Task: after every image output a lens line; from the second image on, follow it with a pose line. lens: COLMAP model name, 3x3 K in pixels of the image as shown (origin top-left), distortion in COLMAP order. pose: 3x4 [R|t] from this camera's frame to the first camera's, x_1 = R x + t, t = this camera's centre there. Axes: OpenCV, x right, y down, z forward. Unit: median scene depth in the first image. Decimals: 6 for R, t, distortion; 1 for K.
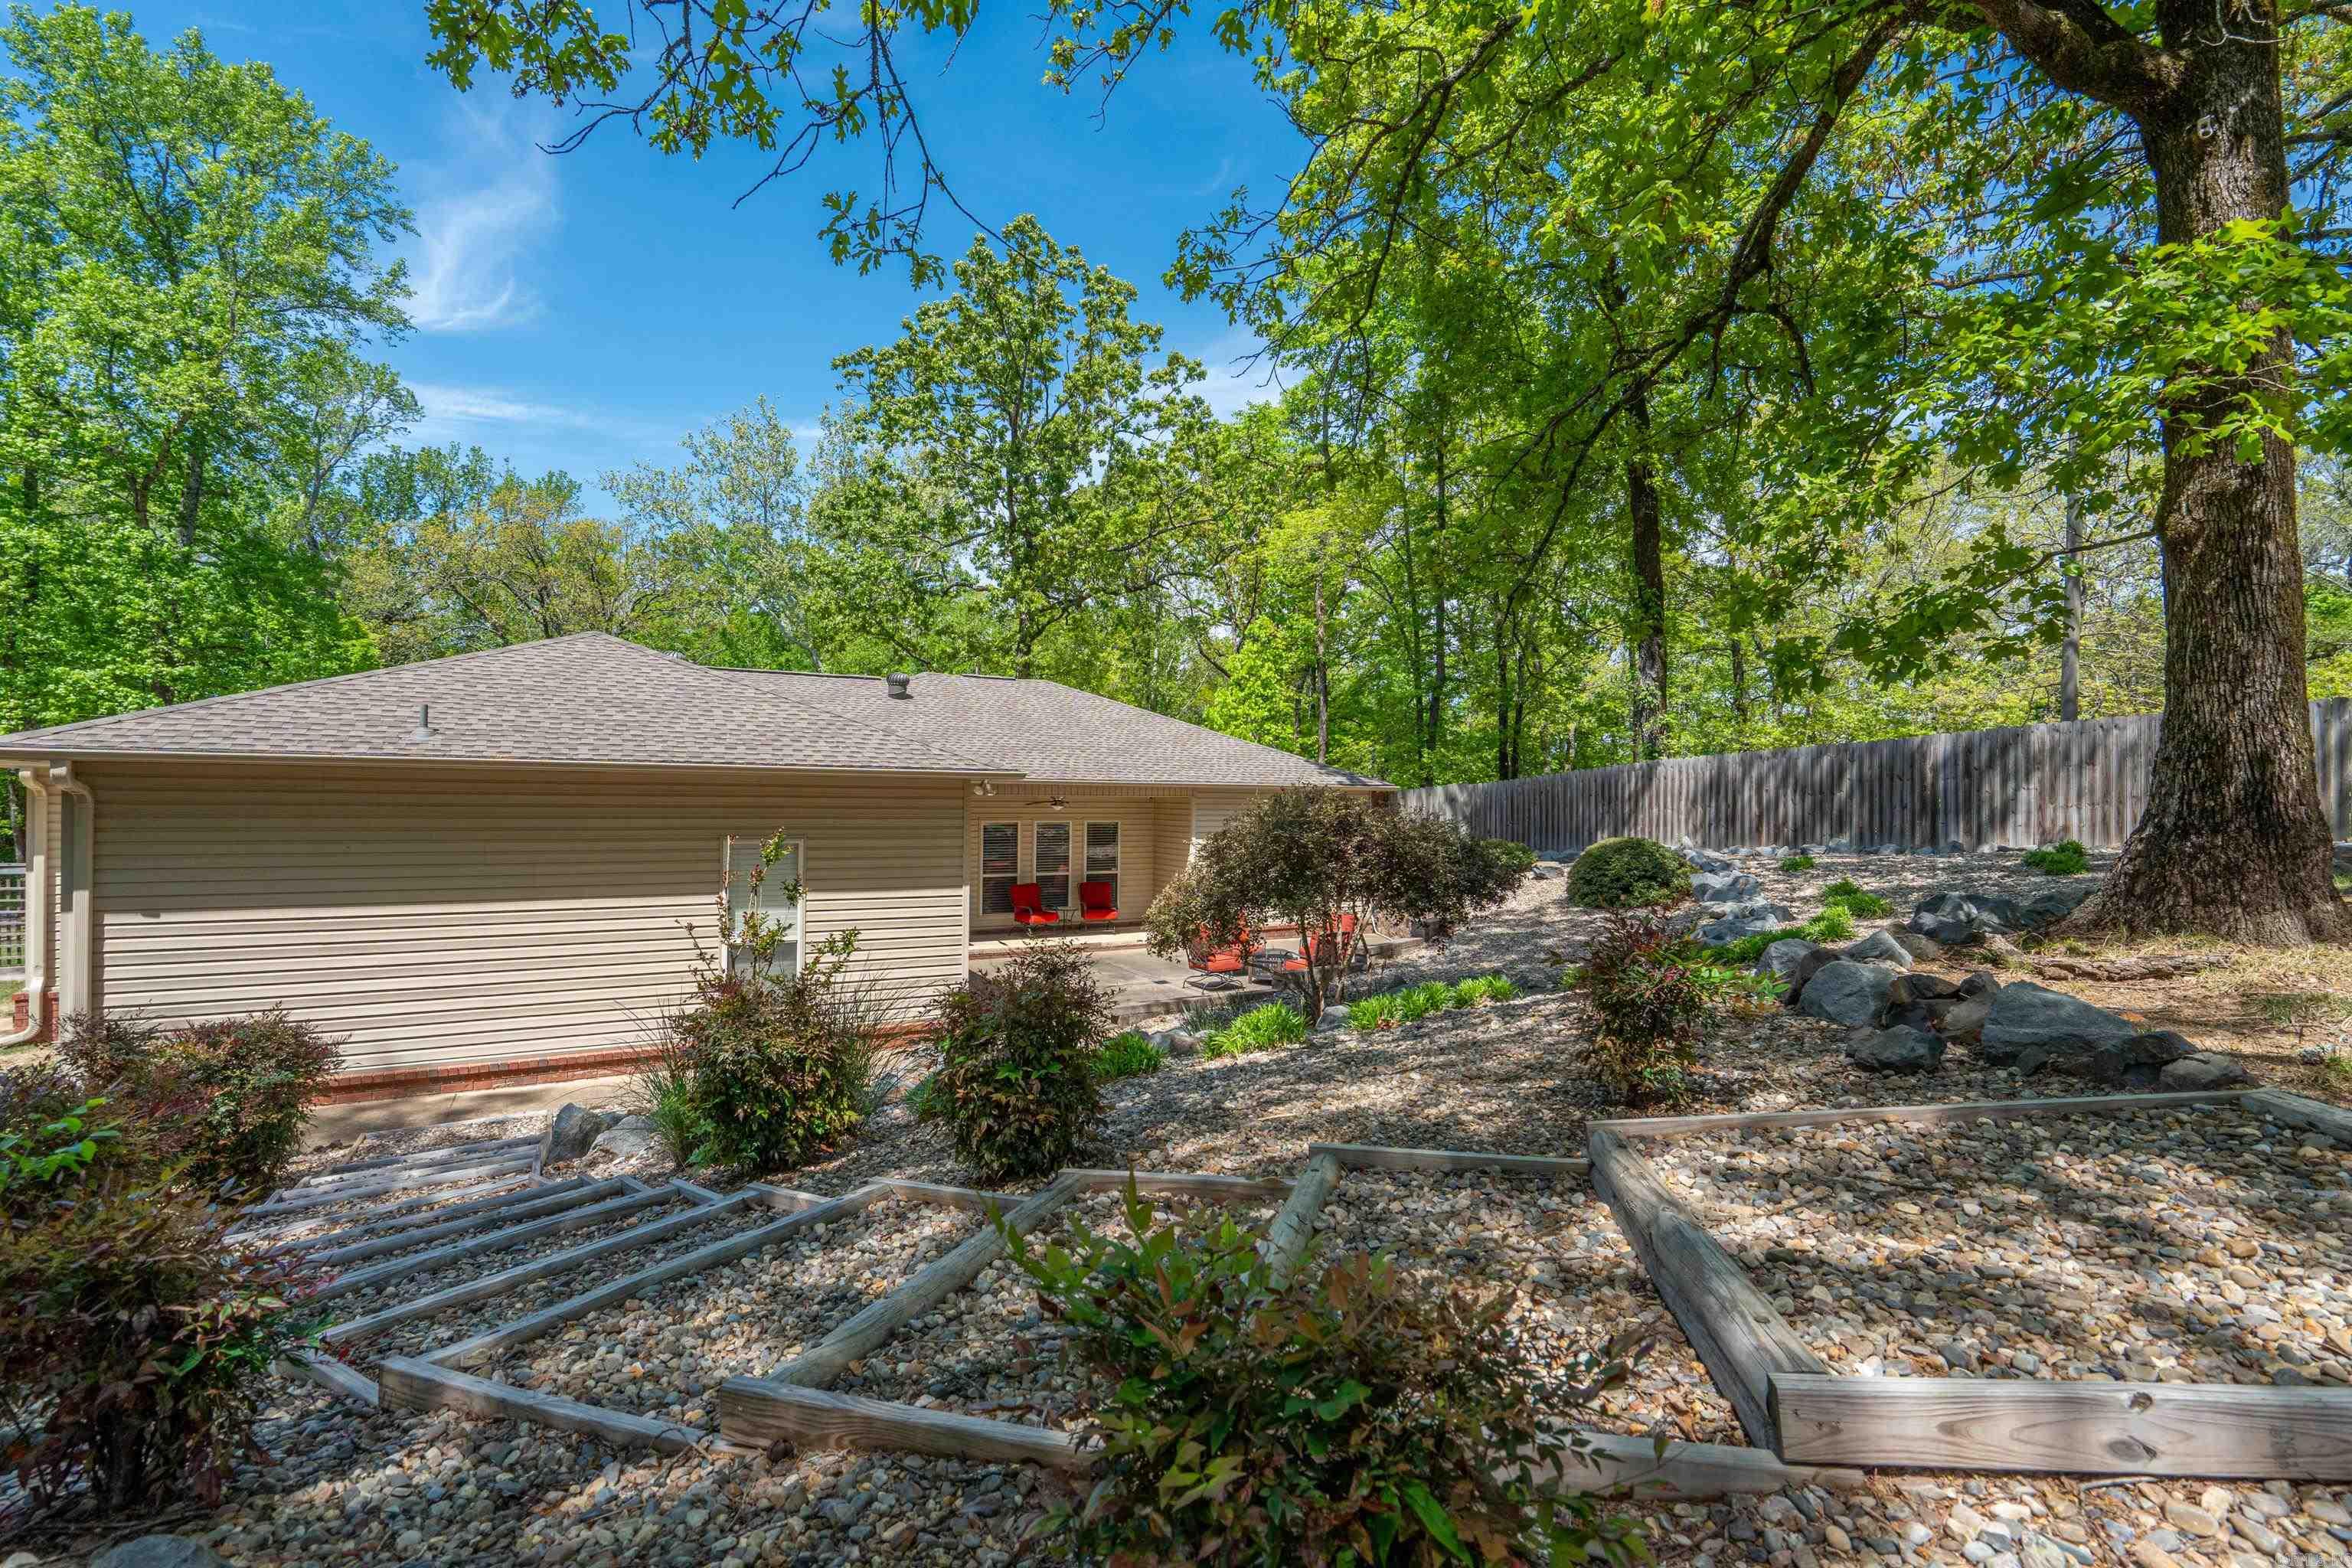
lens RADIAL K [[1081.4, 0, 1178.1], [0, 1081.4, 792.3], [0, 0, 1]] dist [0.002843, 0.003546]
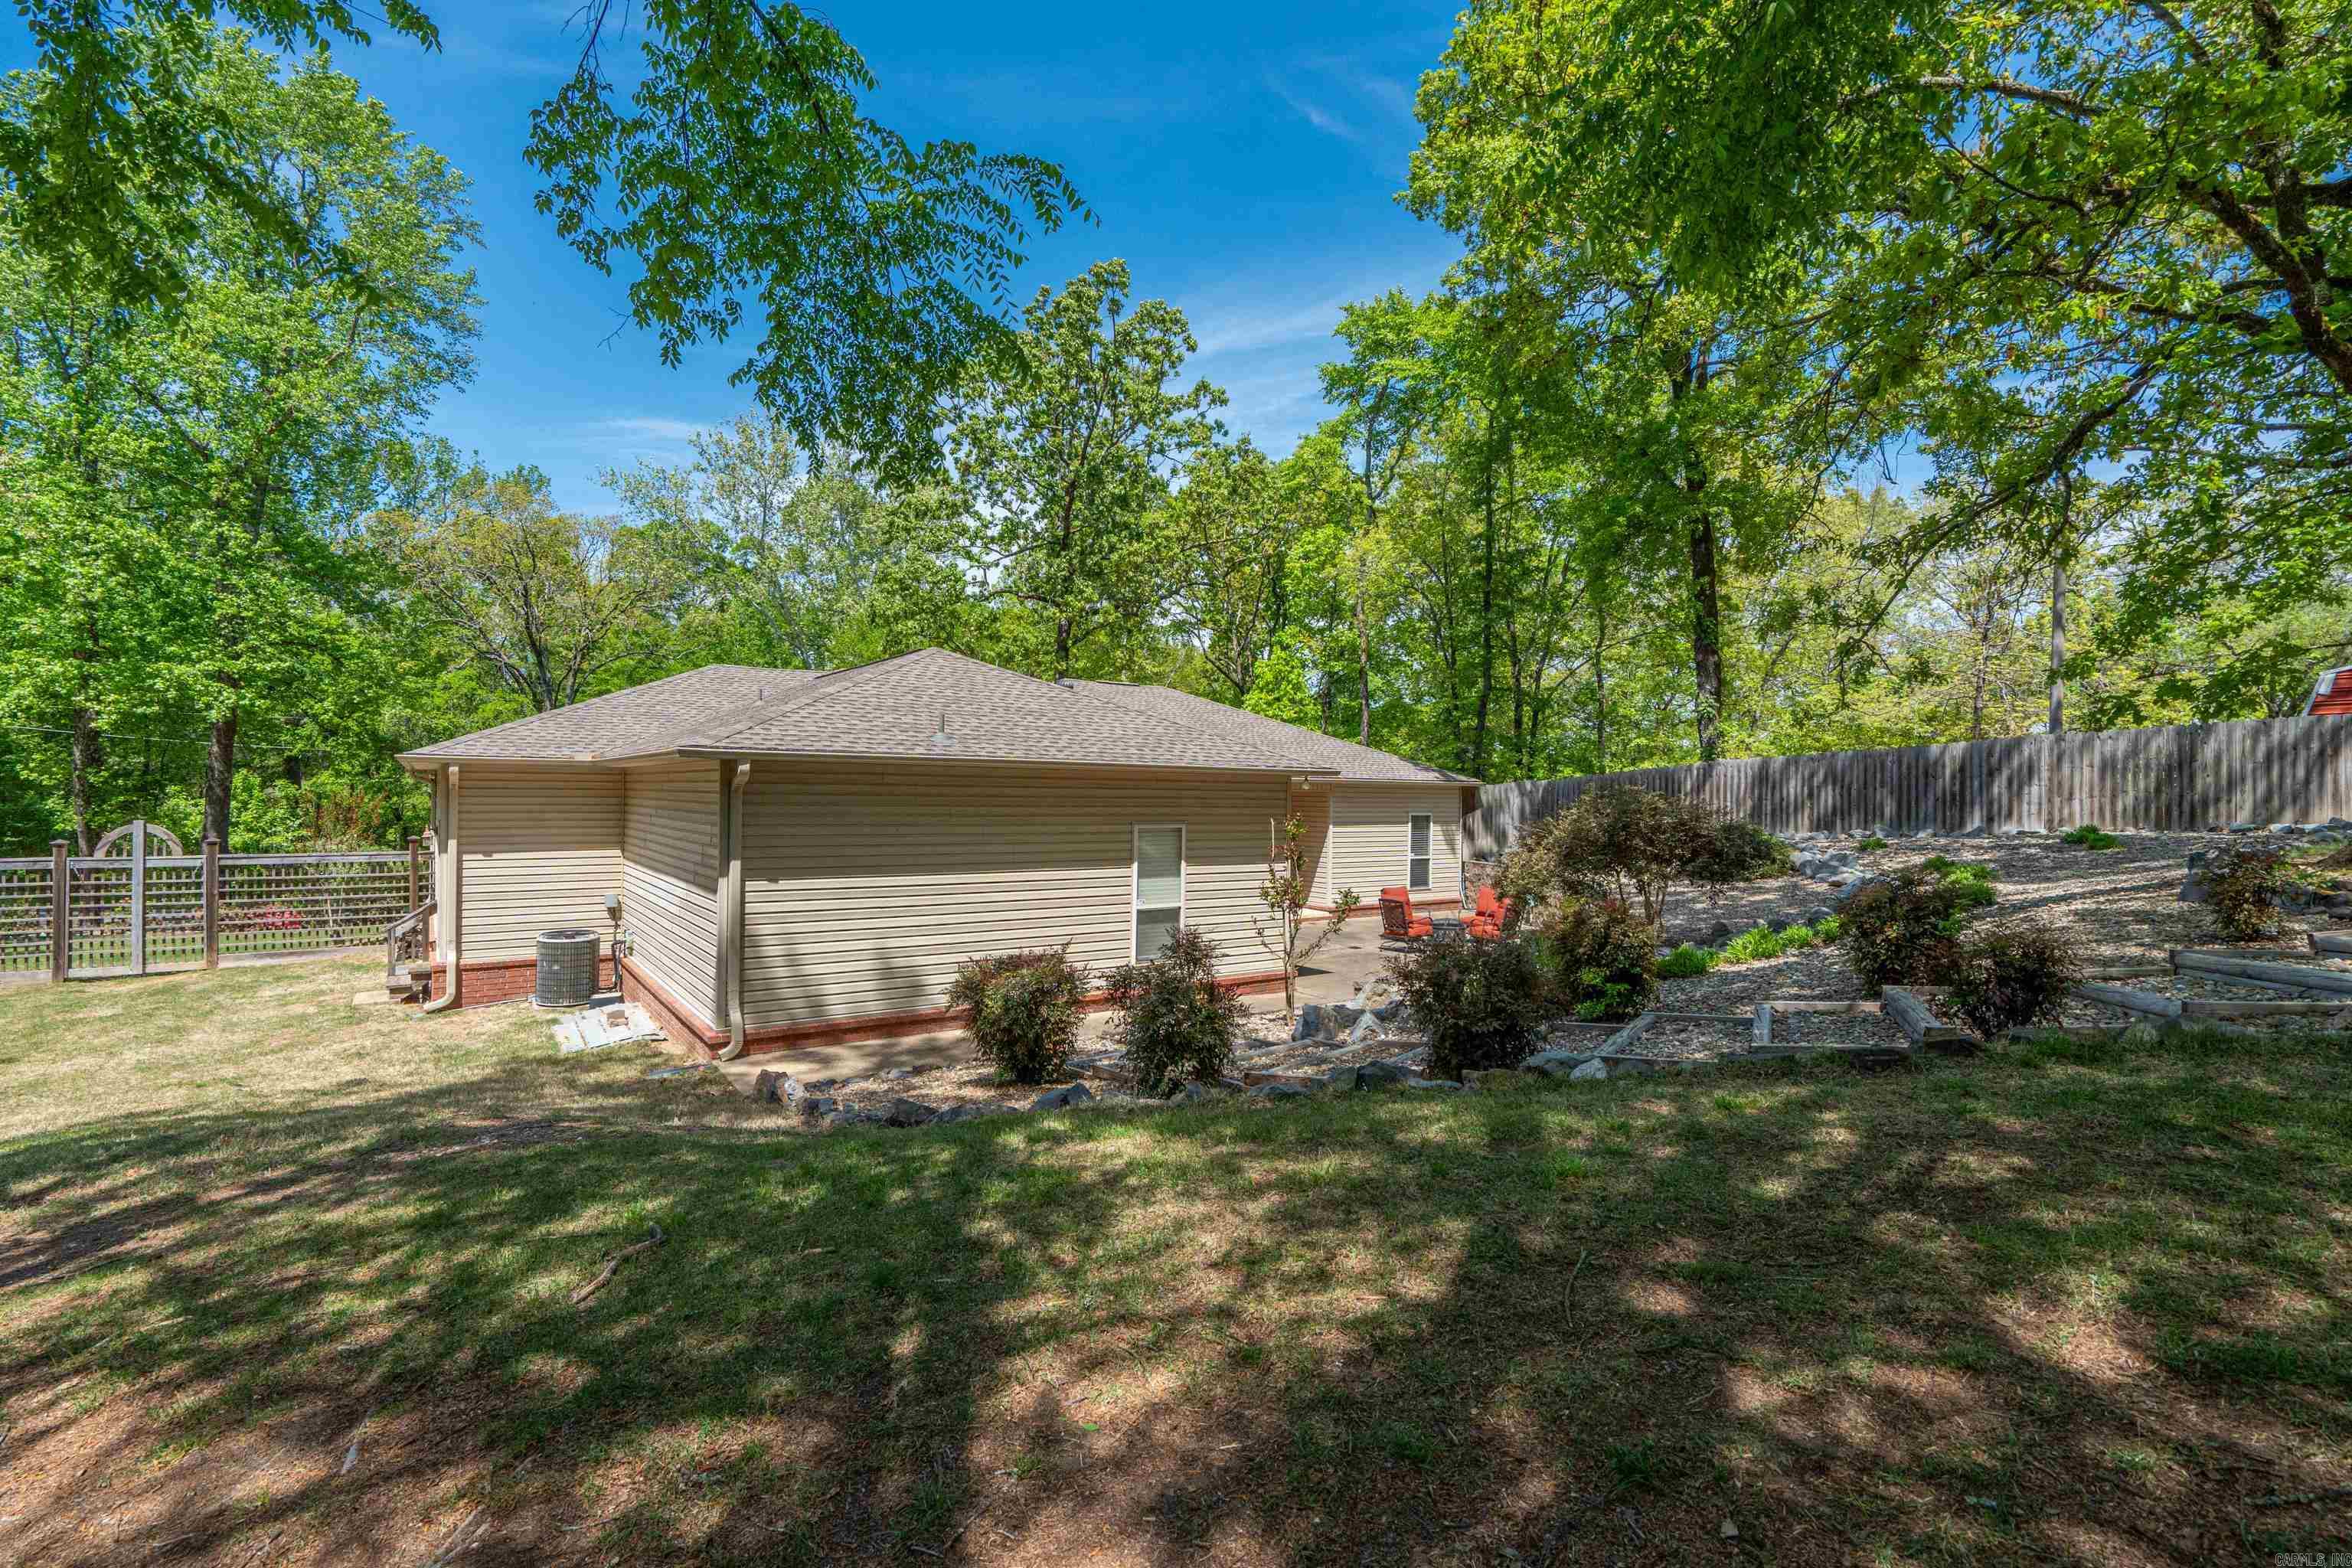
lens RADIAL K [[1081.4, 0, 1159.2], [0, 1081.4, 774.3], [0, 0, 1]] dist [0.002843, 0.003546]
pose [[0.995435, 0.002498, 0.095410, -0.177775], [-0.001279, 0.999917, -0.012842, 0.000722], [-0.095434, 0.012662, 0.995355, -0.079489]]
